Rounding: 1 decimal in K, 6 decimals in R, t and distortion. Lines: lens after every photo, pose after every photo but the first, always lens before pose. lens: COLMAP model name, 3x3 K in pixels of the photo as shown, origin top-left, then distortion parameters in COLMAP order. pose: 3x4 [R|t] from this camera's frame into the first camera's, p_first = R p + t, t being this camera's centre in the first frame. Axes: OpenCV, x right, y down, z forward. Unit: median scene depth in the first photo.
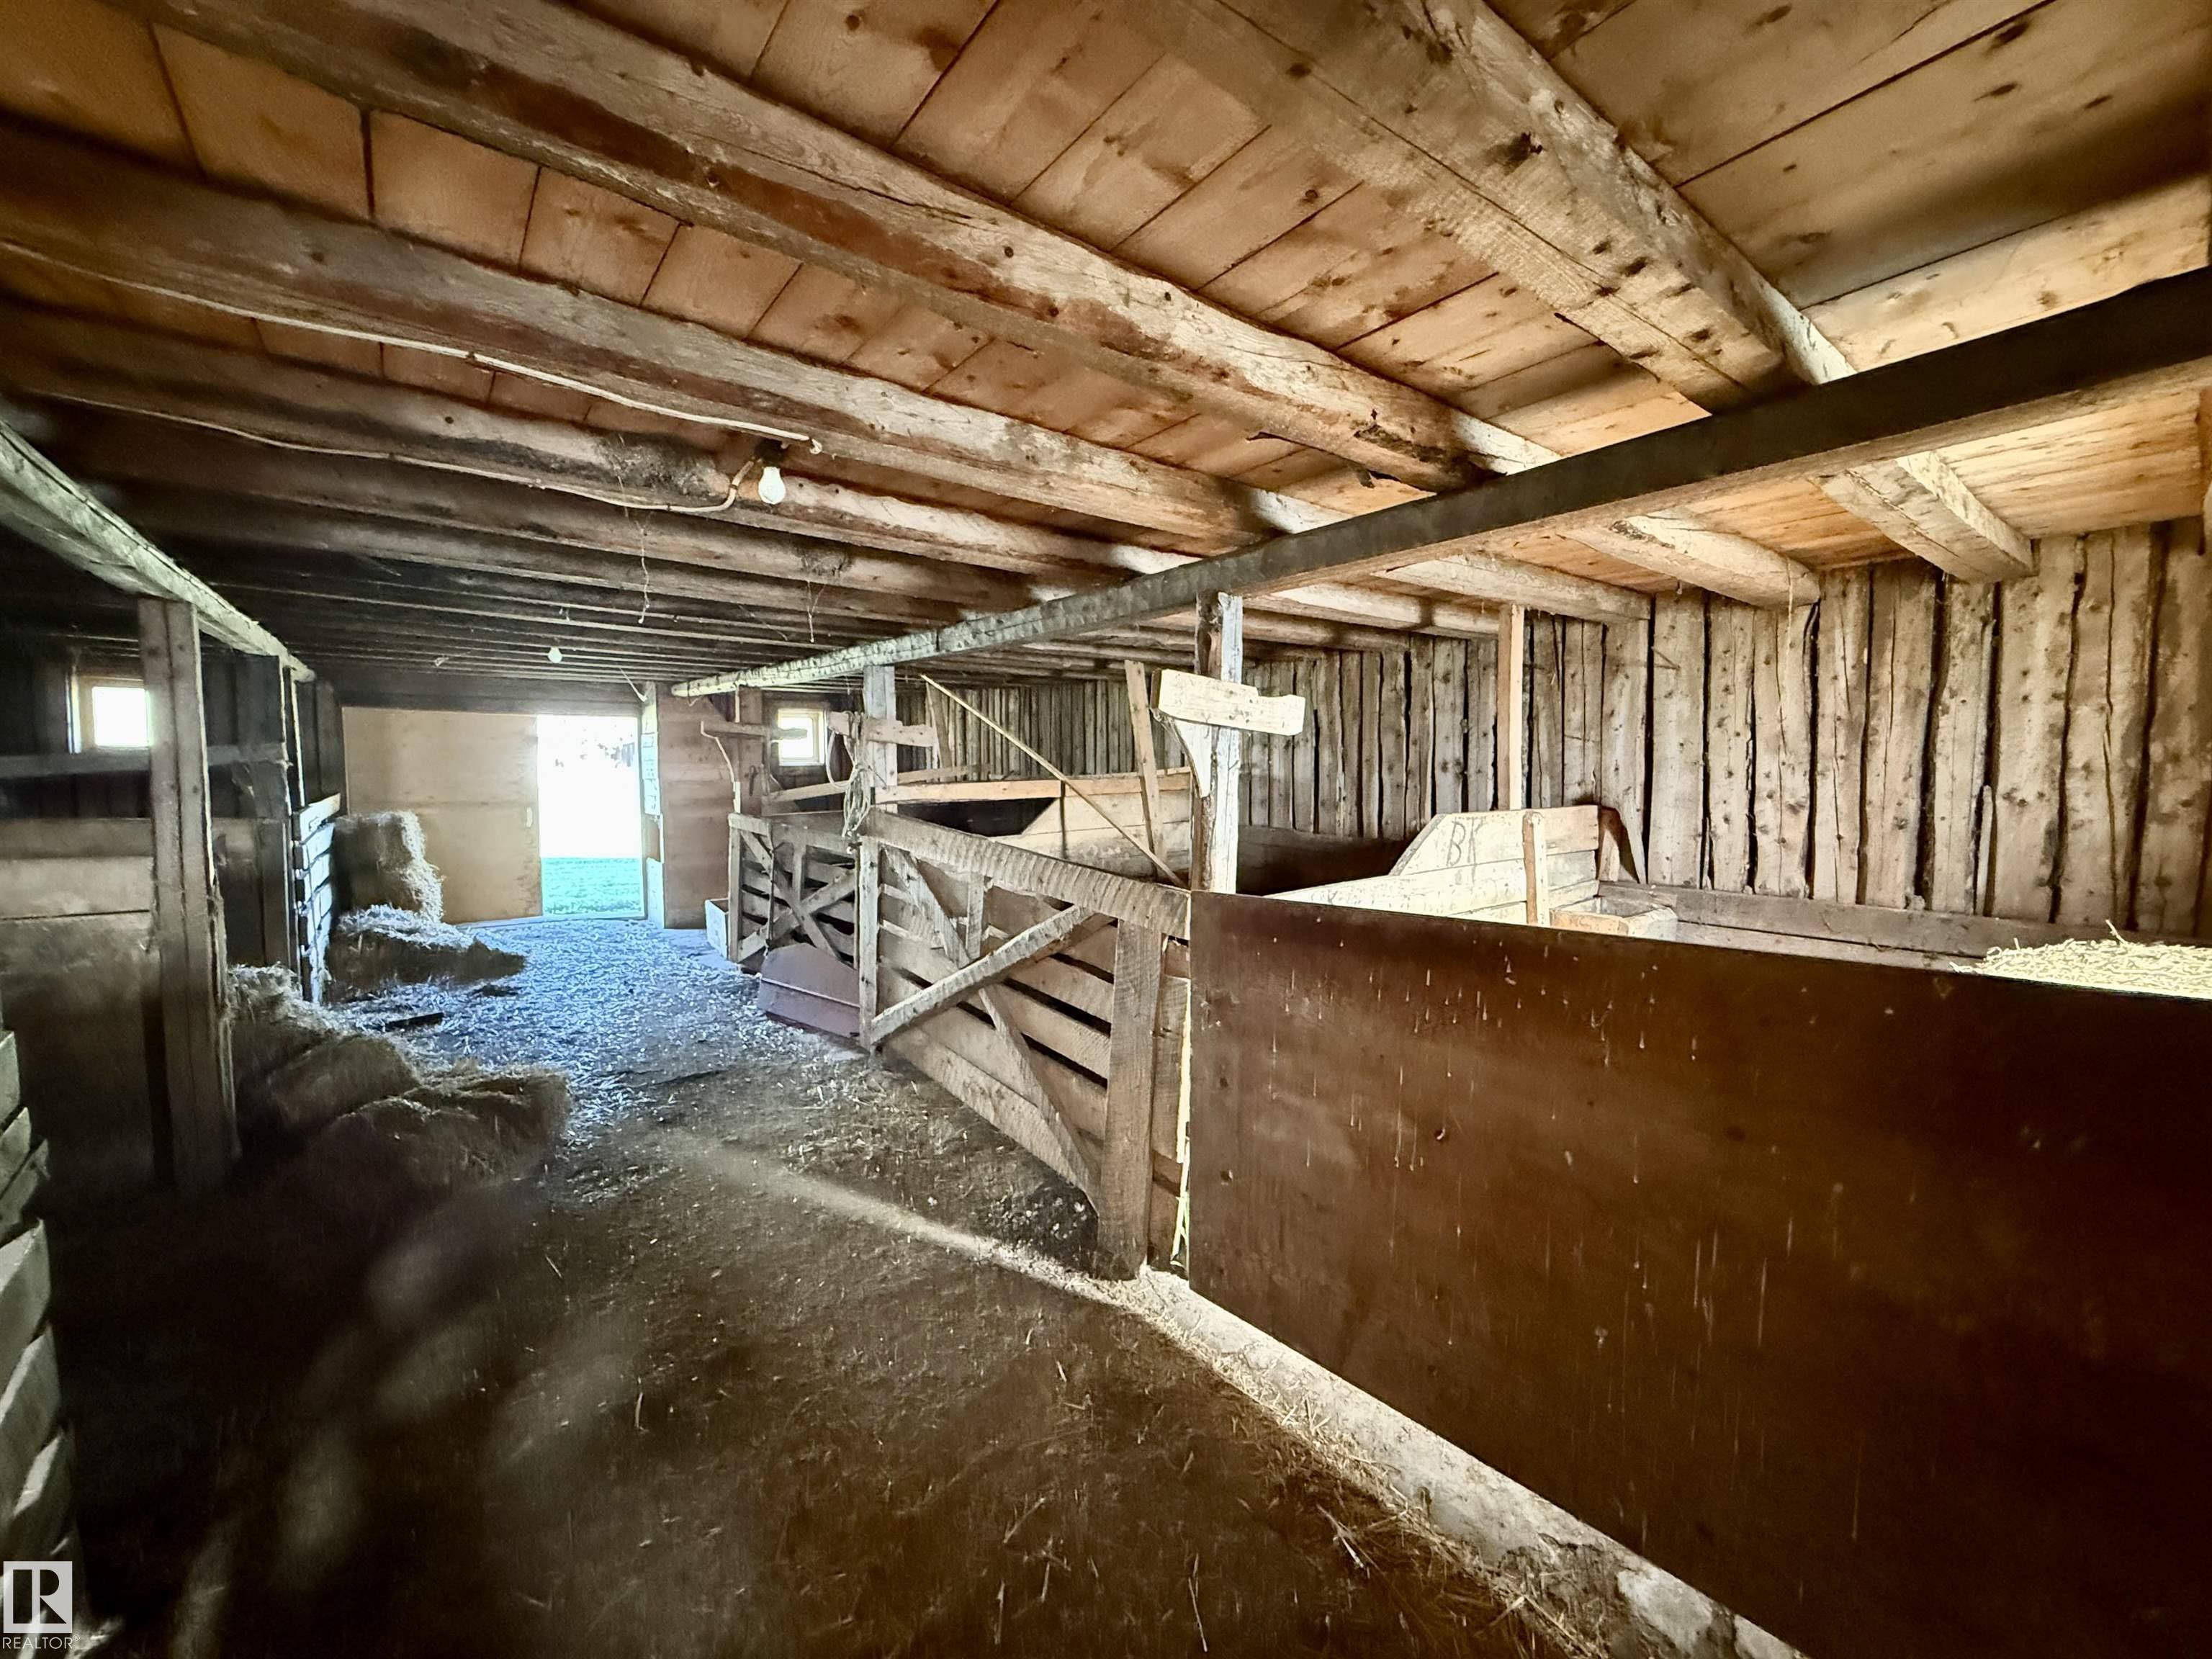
lens RADIAL K [[879.4, 0, 1099.1], [0, 879.4, 824.3], [0, 0, 1]] dist [-0.001465, 0.000029]
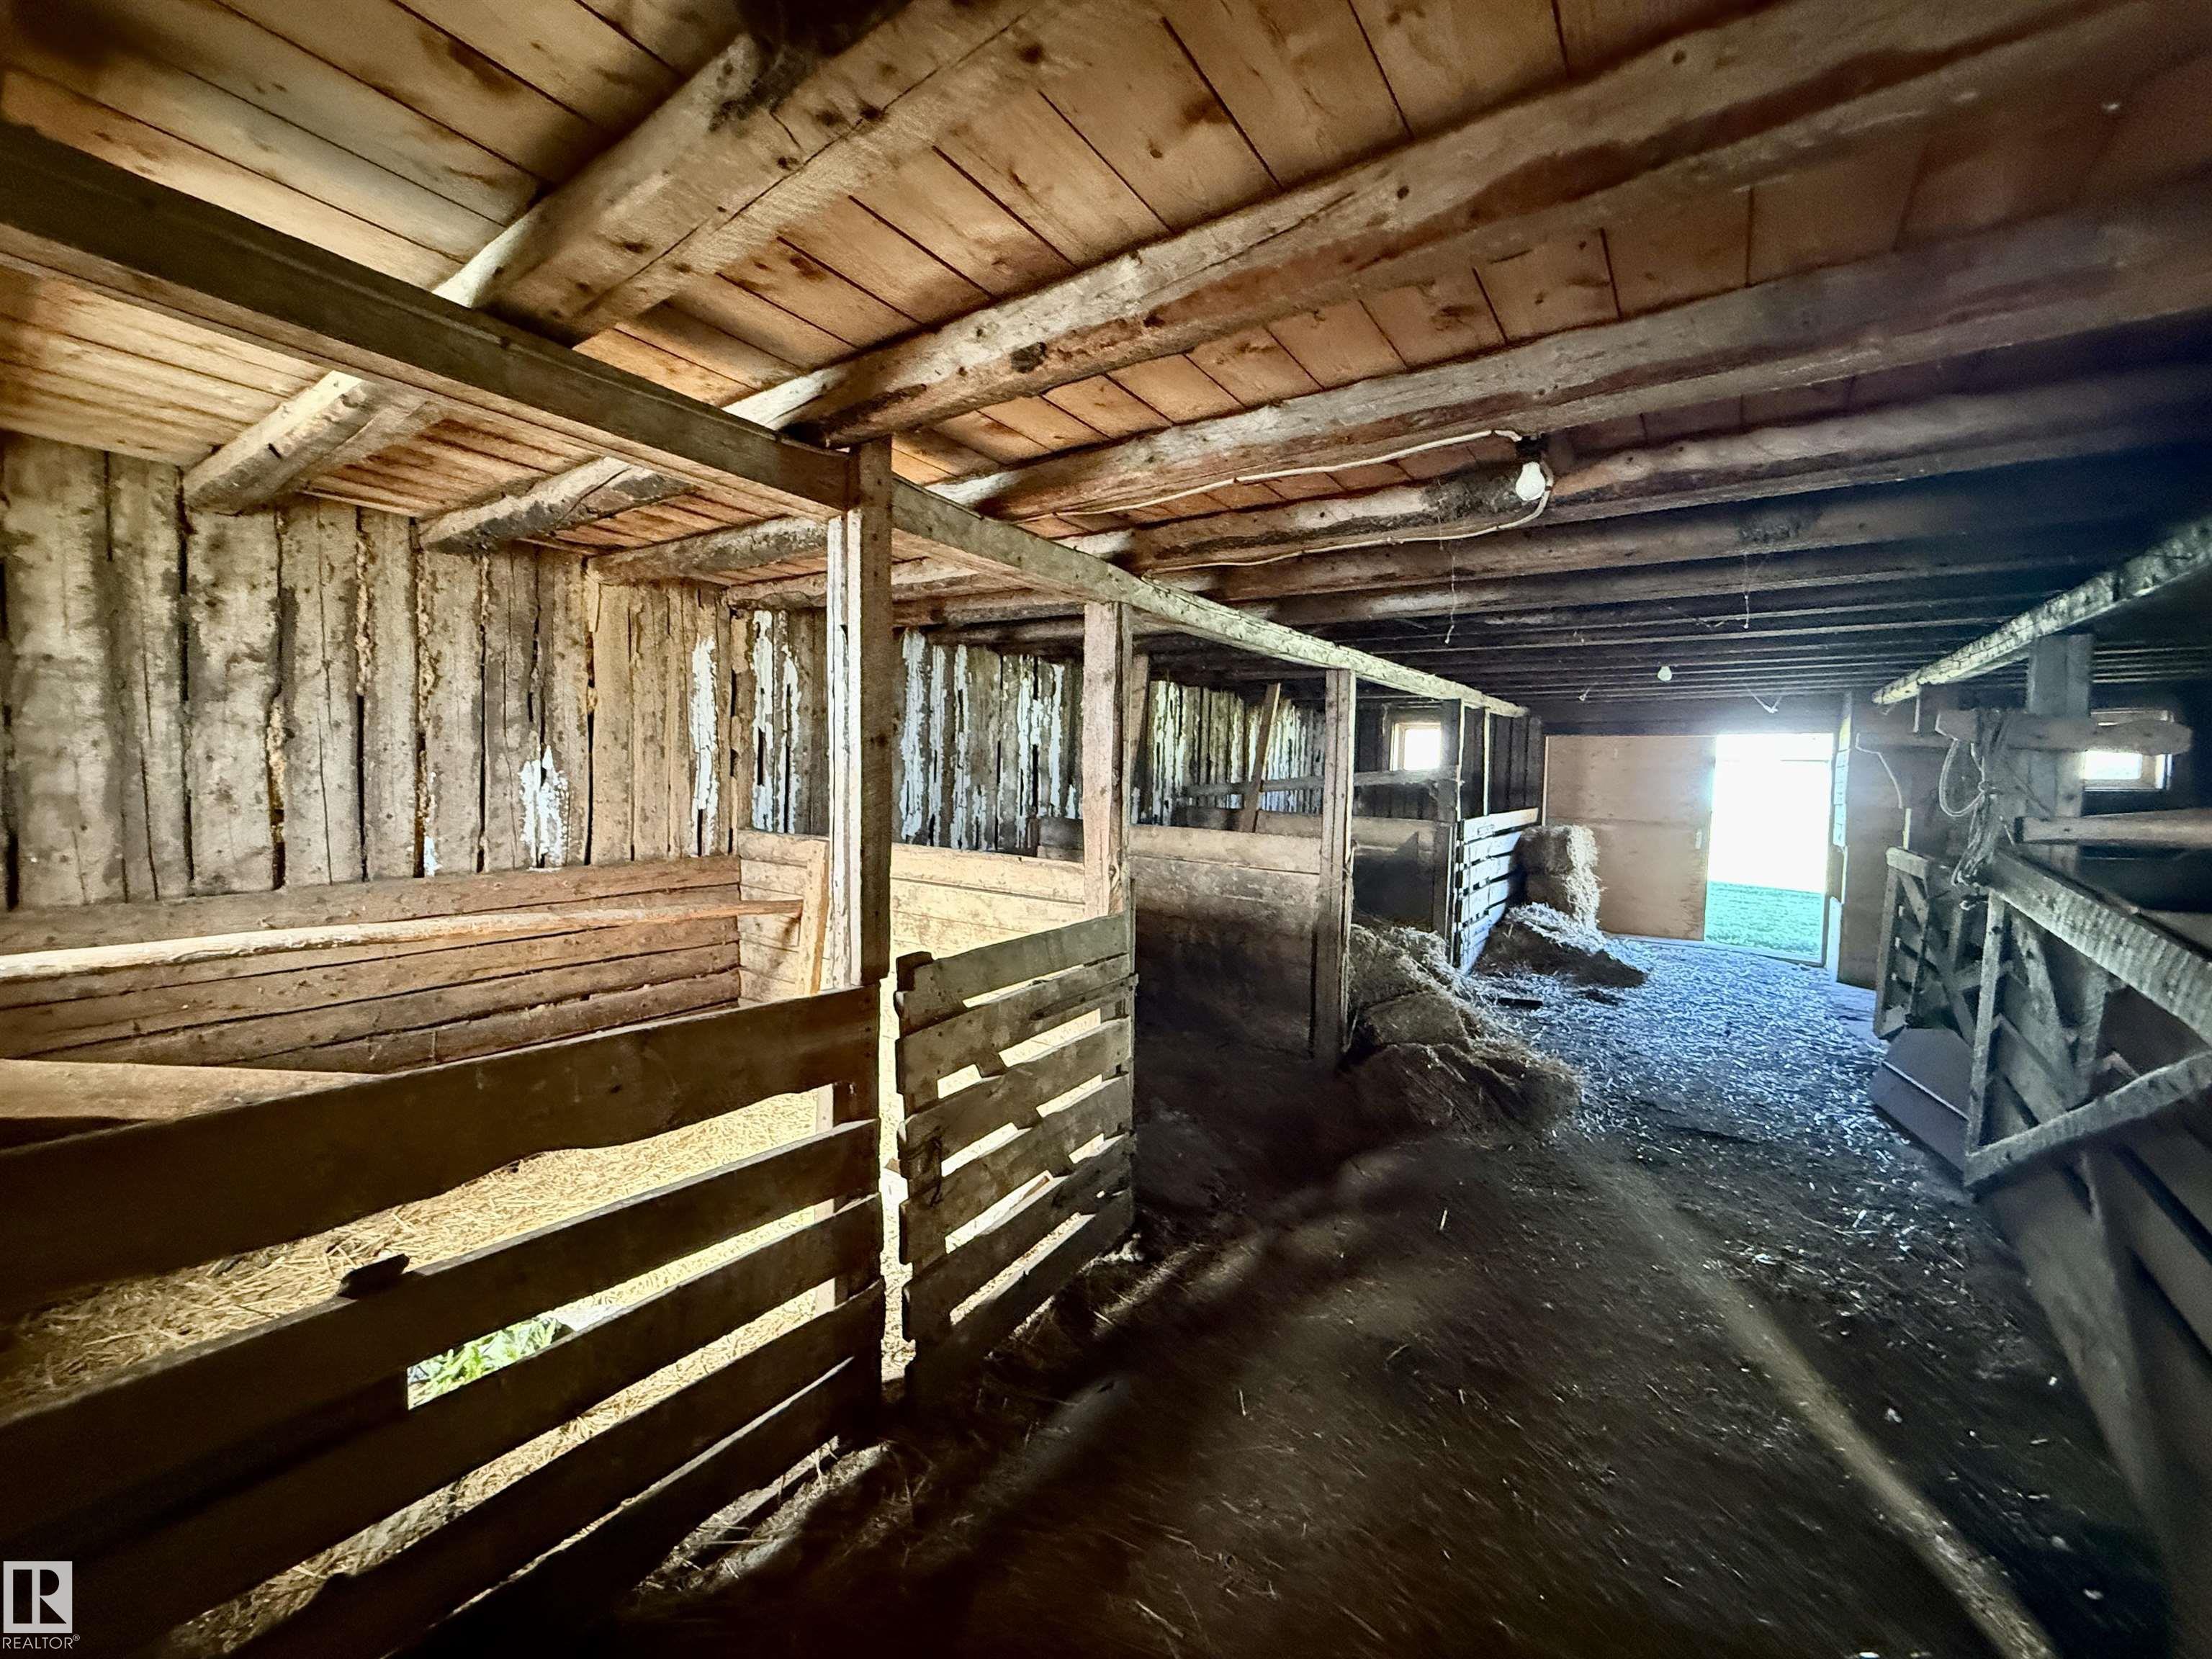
lens RADIAL K [[879.4, 0, 1095.3], [0, 879.4, 822.5], [0, 0, 1]] dist [-0.001465, 0.000029]
pose [[0.288361, 0.047612, -0.956337, 0.206433], [-0.077358, 0.996657, 0.026294, -0.000869], [0.954392, 0.066398, 0.291080, 0.139712]]
